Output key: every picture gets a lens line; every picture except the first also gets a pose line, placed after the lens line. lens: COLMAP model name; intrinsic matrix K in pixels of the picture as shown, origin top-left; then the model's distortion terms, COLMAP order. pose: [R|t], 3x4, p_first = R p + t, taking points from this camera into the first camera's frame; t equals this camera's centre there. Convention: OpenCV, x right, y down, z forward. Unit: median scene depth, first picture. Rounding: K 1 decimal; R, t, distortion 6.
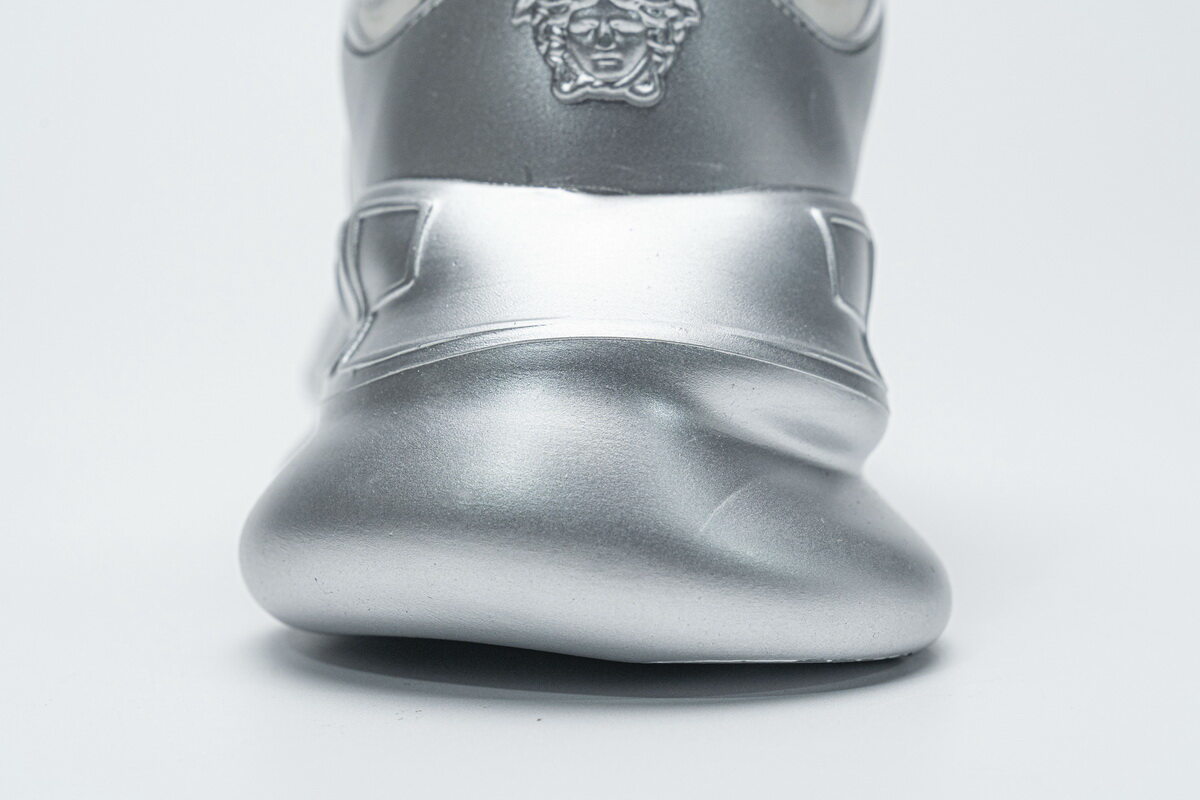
lens RADIAL K [[2382.1, 0, 594.2], [0, 2382.1, 410.3], [0, 0, 1]] dist [-0.032328, 0.000000]
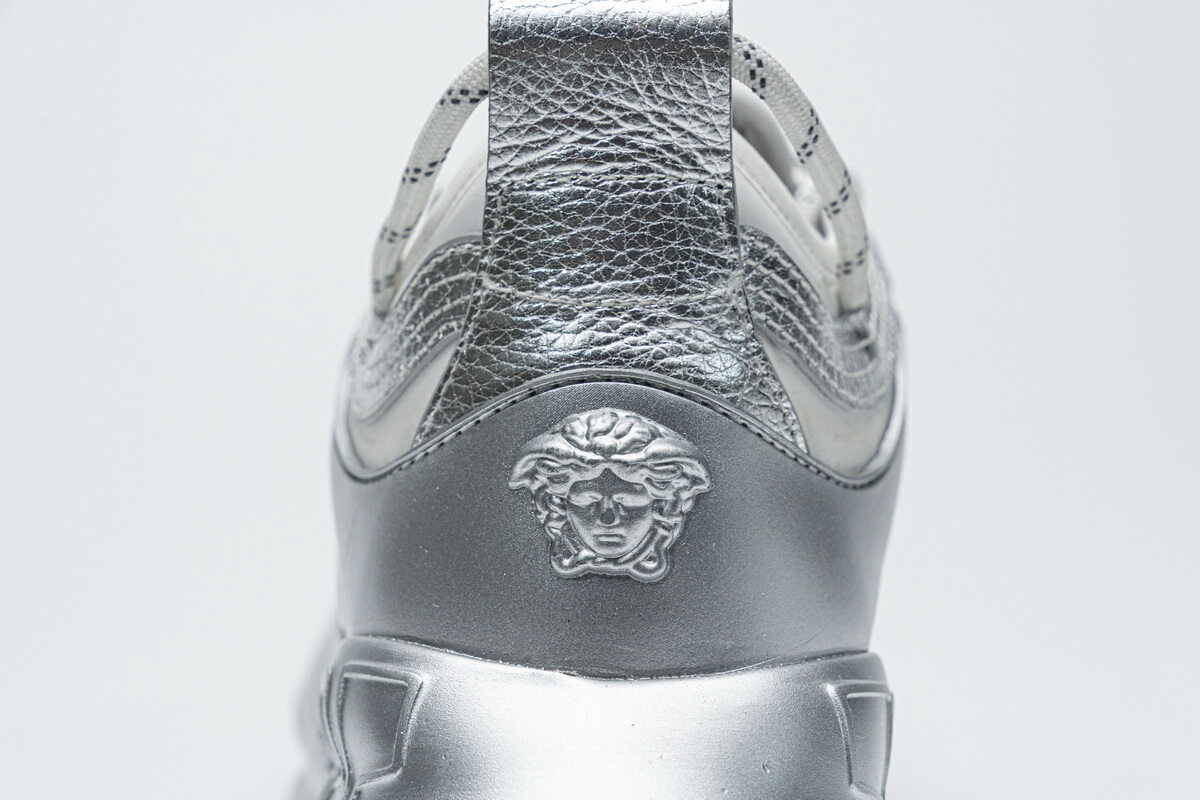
lens RADIAL K [[2382.1, 0, 609.9], [0, 2382.1, 395.1], [0, 0, 1]] dist [-0.032328, 0.000000]
pose [[0.999937, 0.011226, -0.000802, 0.005521], [-0.011238, 0.999797, -0.016741, -0.185780], [0.000614, 0.016749, 0.999860, 0.060598]]
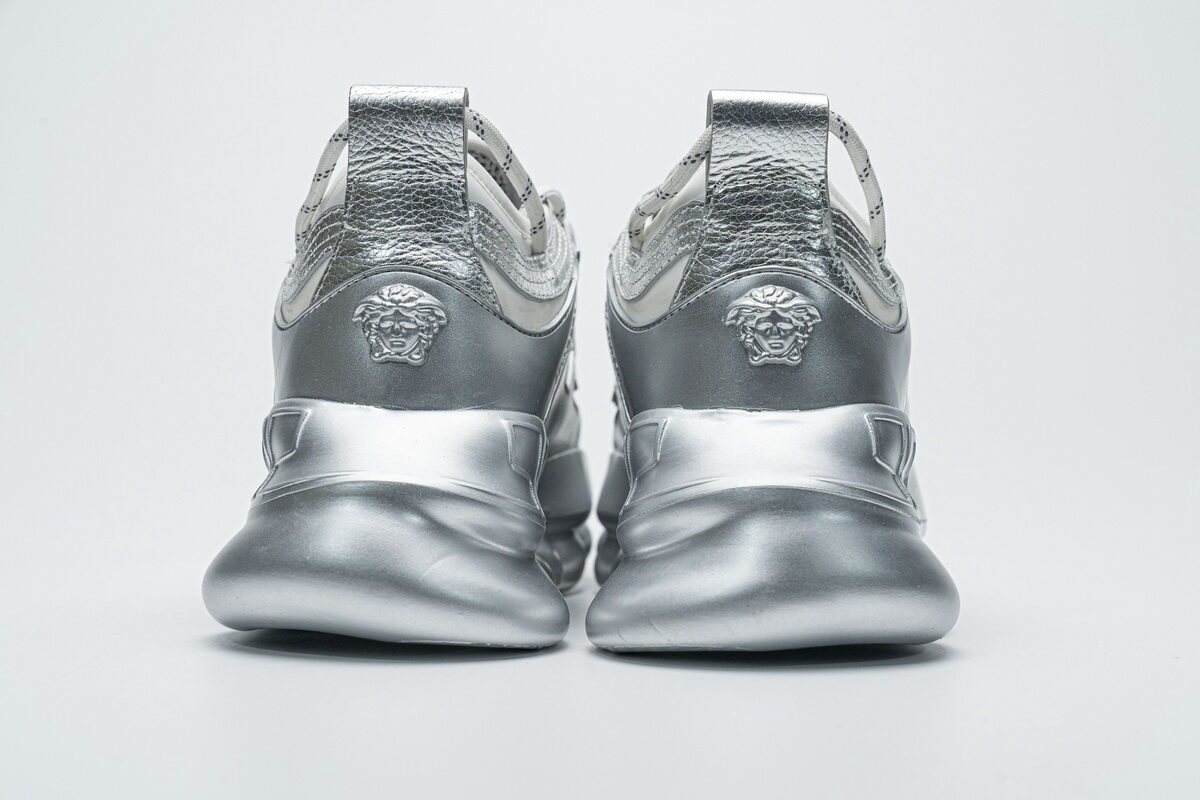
lens RADIAL K [[2382.1, 0, 598.8], [0, 2382.1, 393.4], [0, 0, 1]] dist [-0.032328, 0.000000]
pose [[0.999492, 0.028920, -0.013357, 0.199090], [-0.029859, 0.996623, -0.076497, 0.041725], [0.011099, 0.076857, 0.996980, -0.962719]]
